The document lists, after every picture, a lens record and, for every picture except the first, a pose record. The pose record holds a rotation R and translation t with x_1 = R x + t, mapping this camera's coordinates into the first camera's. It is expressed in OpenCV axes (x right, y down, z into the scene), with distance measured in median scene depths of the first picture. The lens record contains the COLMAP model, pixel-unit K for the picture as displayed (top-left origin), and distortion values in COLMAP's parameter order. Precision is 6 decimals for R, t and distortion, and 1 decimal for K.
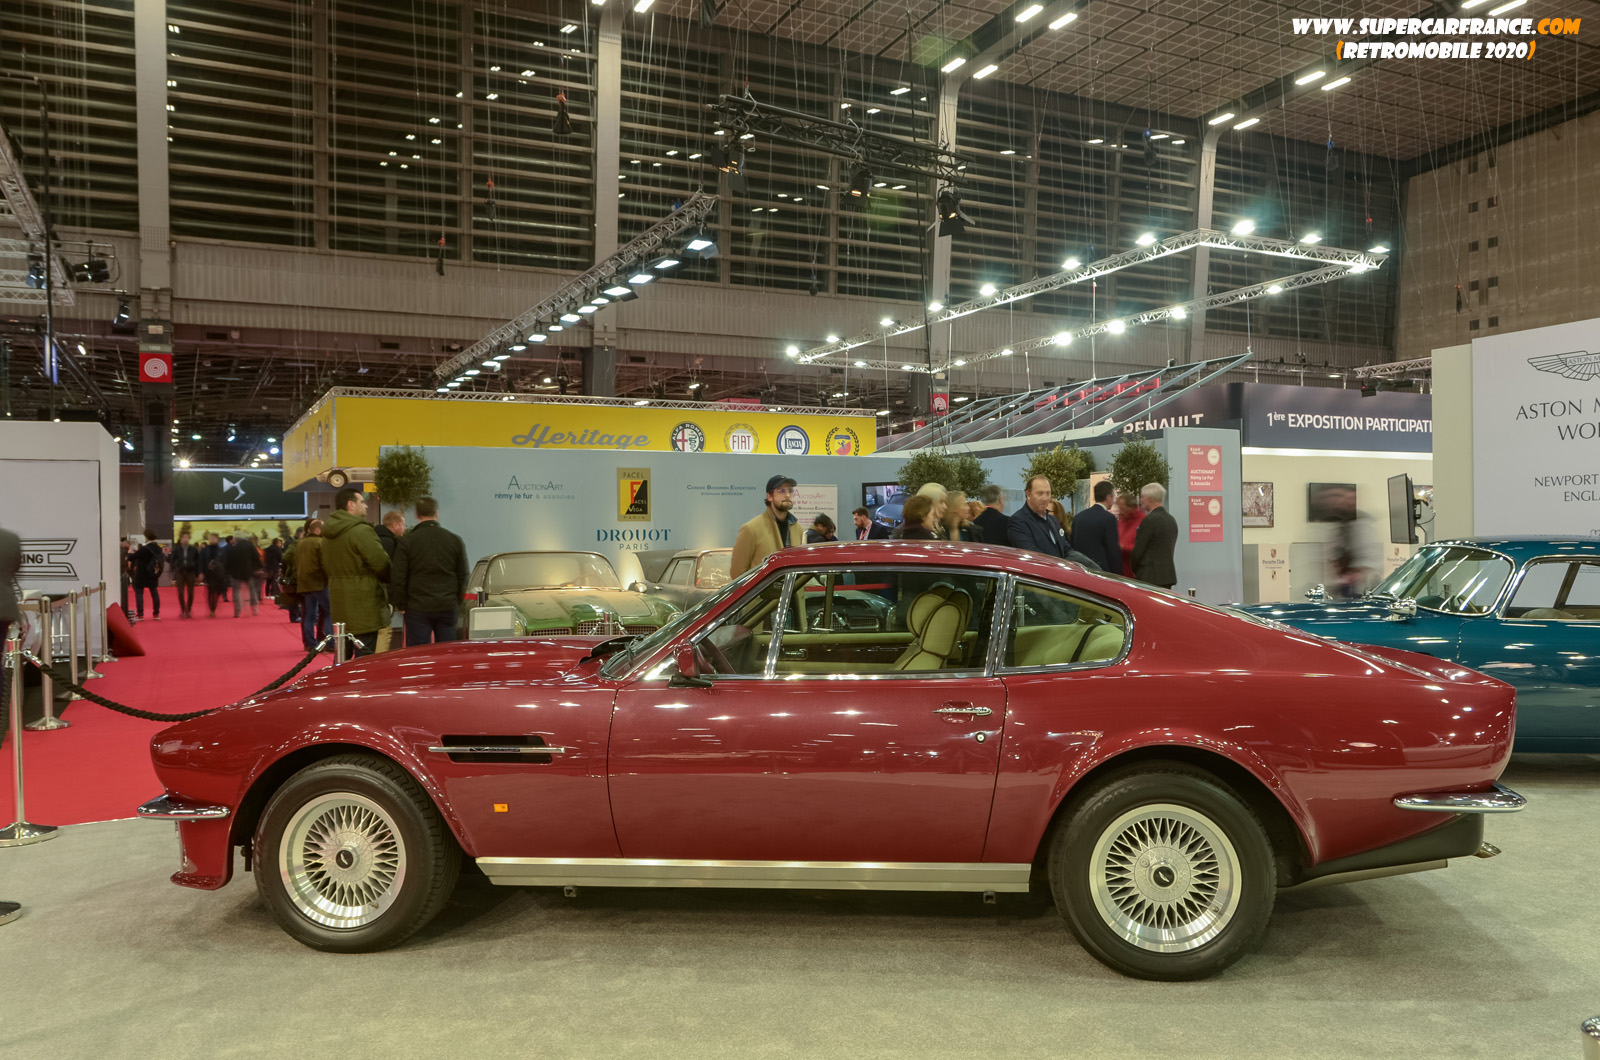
lens RADIAL K [[1265.9, 0, 801.5], [0, 1265.9, 529.3], [0, 0, 1]] dist [-0.023806, 0.006972]
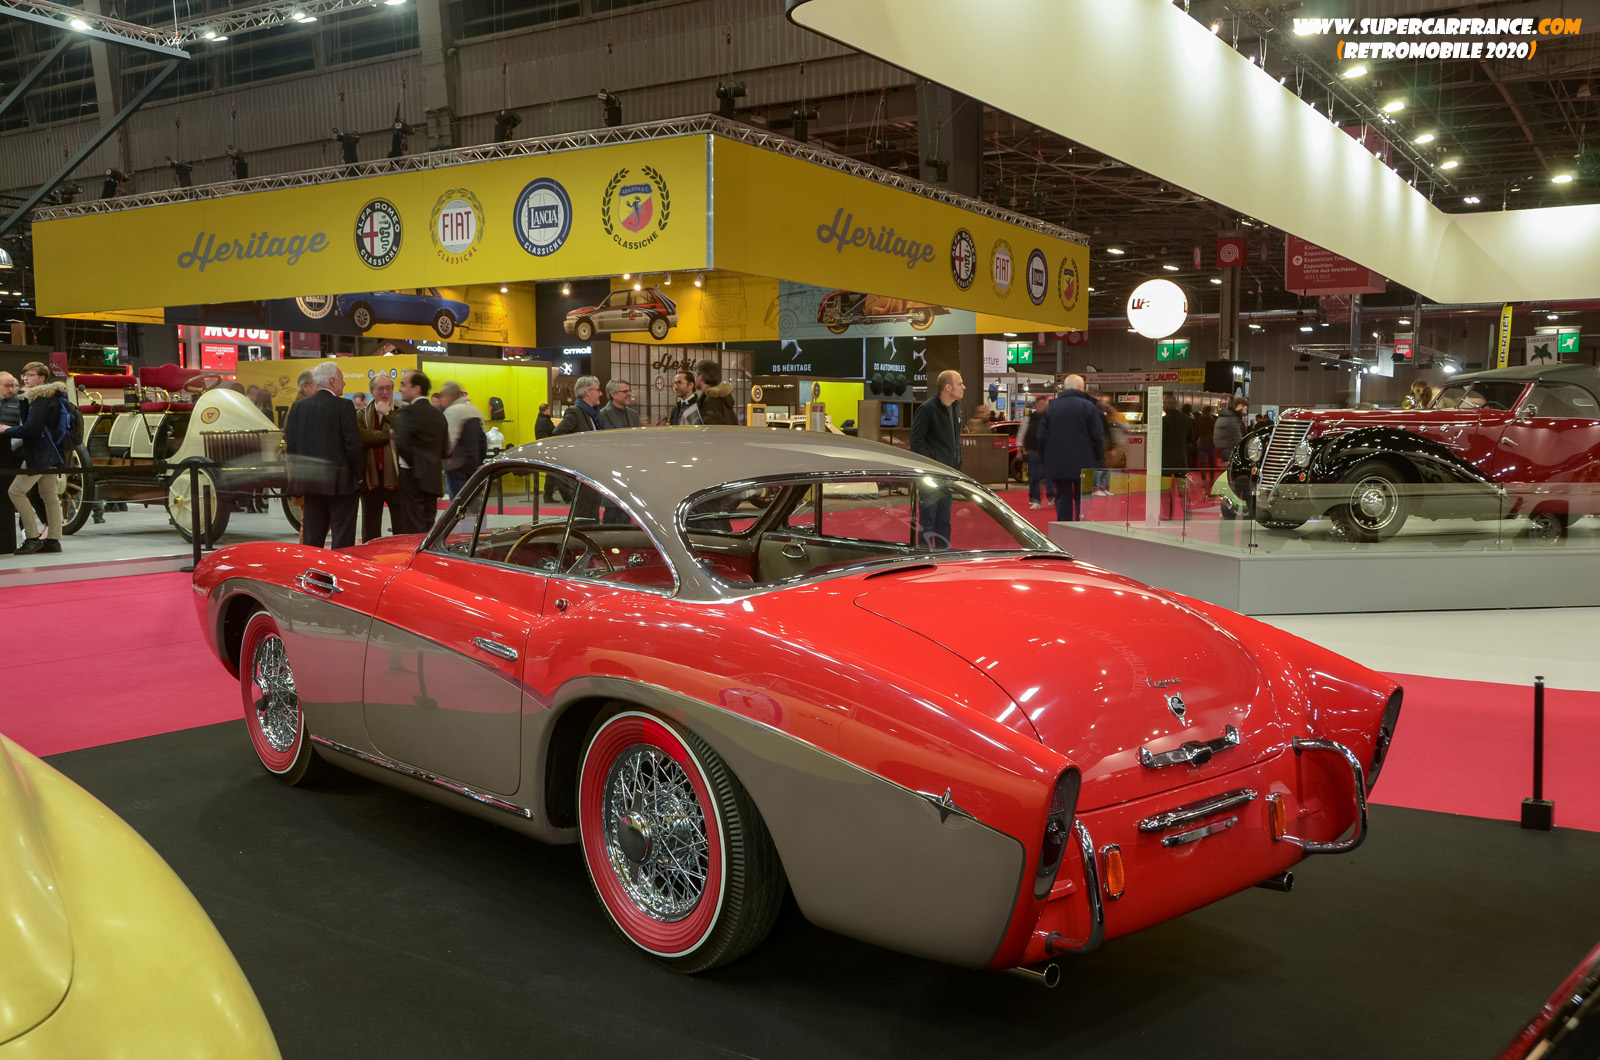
lens RADIAL K [[1474.6, 0, 801.6], [0, 1474.6, 529.6], [0, 0, 1]] dist [0.008303, 0.000000]
pose [[0.488515, 0.073882, -0.869422, 0.553797], [0.006490, 0.996074, 0.088291, 0.002090], [0.872531, -0.048774, 0.486118, 0.827718]]
